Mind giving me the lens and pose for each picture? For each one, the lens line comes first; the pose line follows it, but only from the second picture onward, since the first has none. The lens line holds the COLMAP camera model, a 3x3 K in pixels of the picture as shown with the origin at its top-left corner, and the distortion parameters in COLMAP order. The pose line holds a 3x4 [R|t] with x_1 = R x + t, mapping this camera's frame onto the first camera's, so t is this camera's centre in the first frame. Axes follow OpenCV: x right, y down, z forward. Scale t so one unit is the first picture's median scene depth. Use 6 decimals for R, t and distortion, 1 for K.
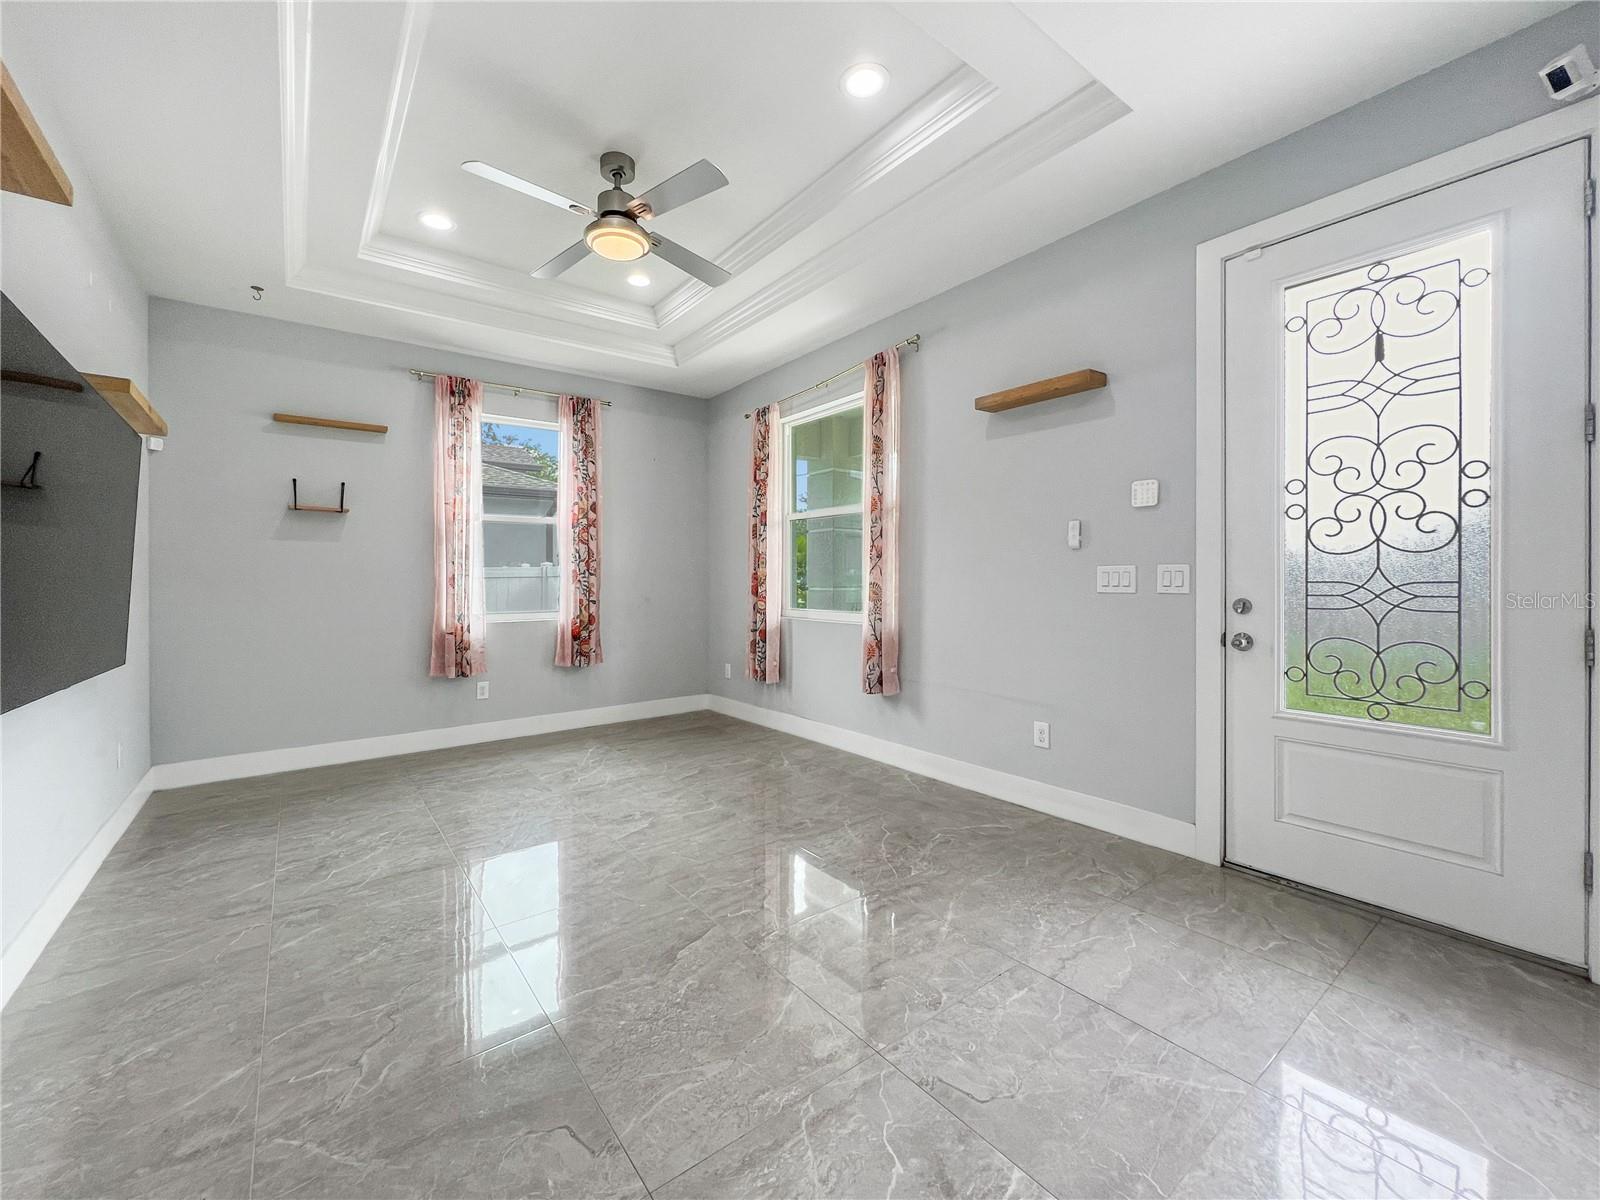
lens RADIAL K [[647.2, 0, 800.0], [0, 647.2, 600.0], [0, 0, 1]] dist [-0.002274, 0.000146]
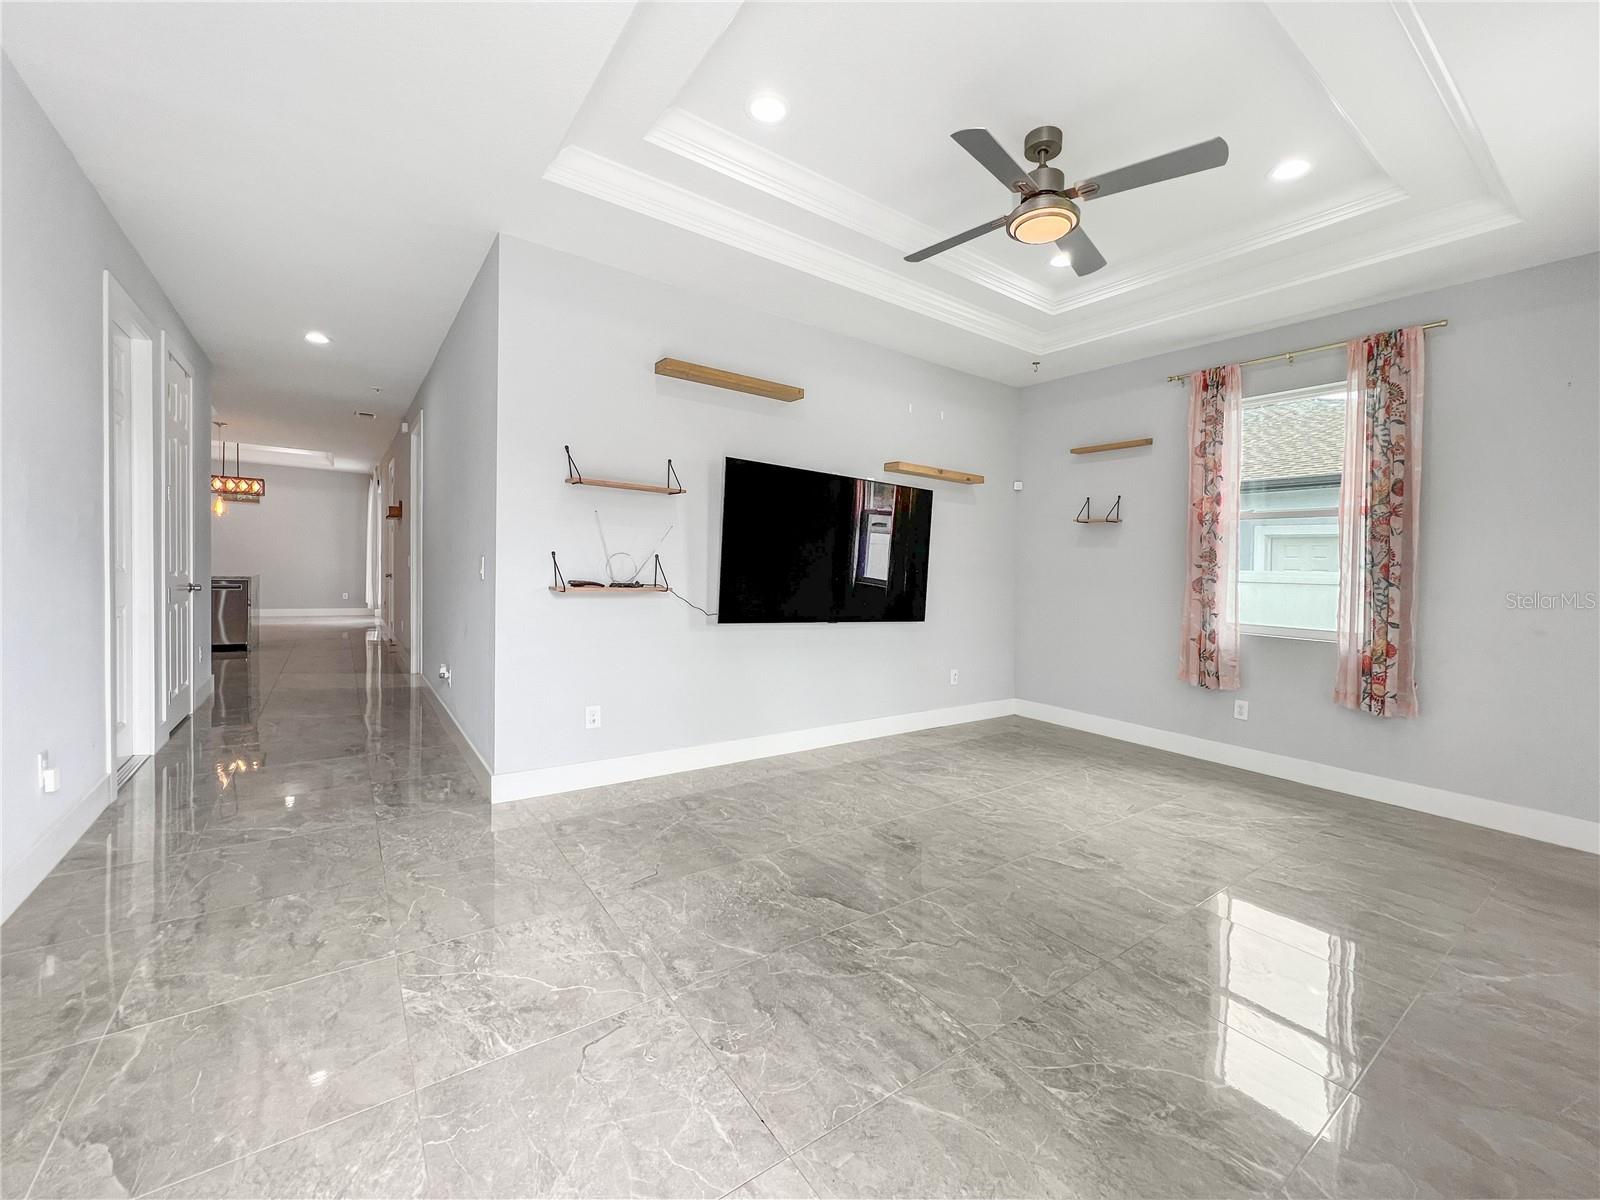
lens RADIAL K [[645.2, 0, 803.6], [0, 645.2, 606.5], [0, 0, 1]] dist [-0.001720, 0.000164]
pose [[-0.027640, 0.069006, -0.997233, 0.571537], [-0.067083, 0.995237, 0.070727, -0.034649], [0.997364, 0.068853, -0.022879, 0.583081]]
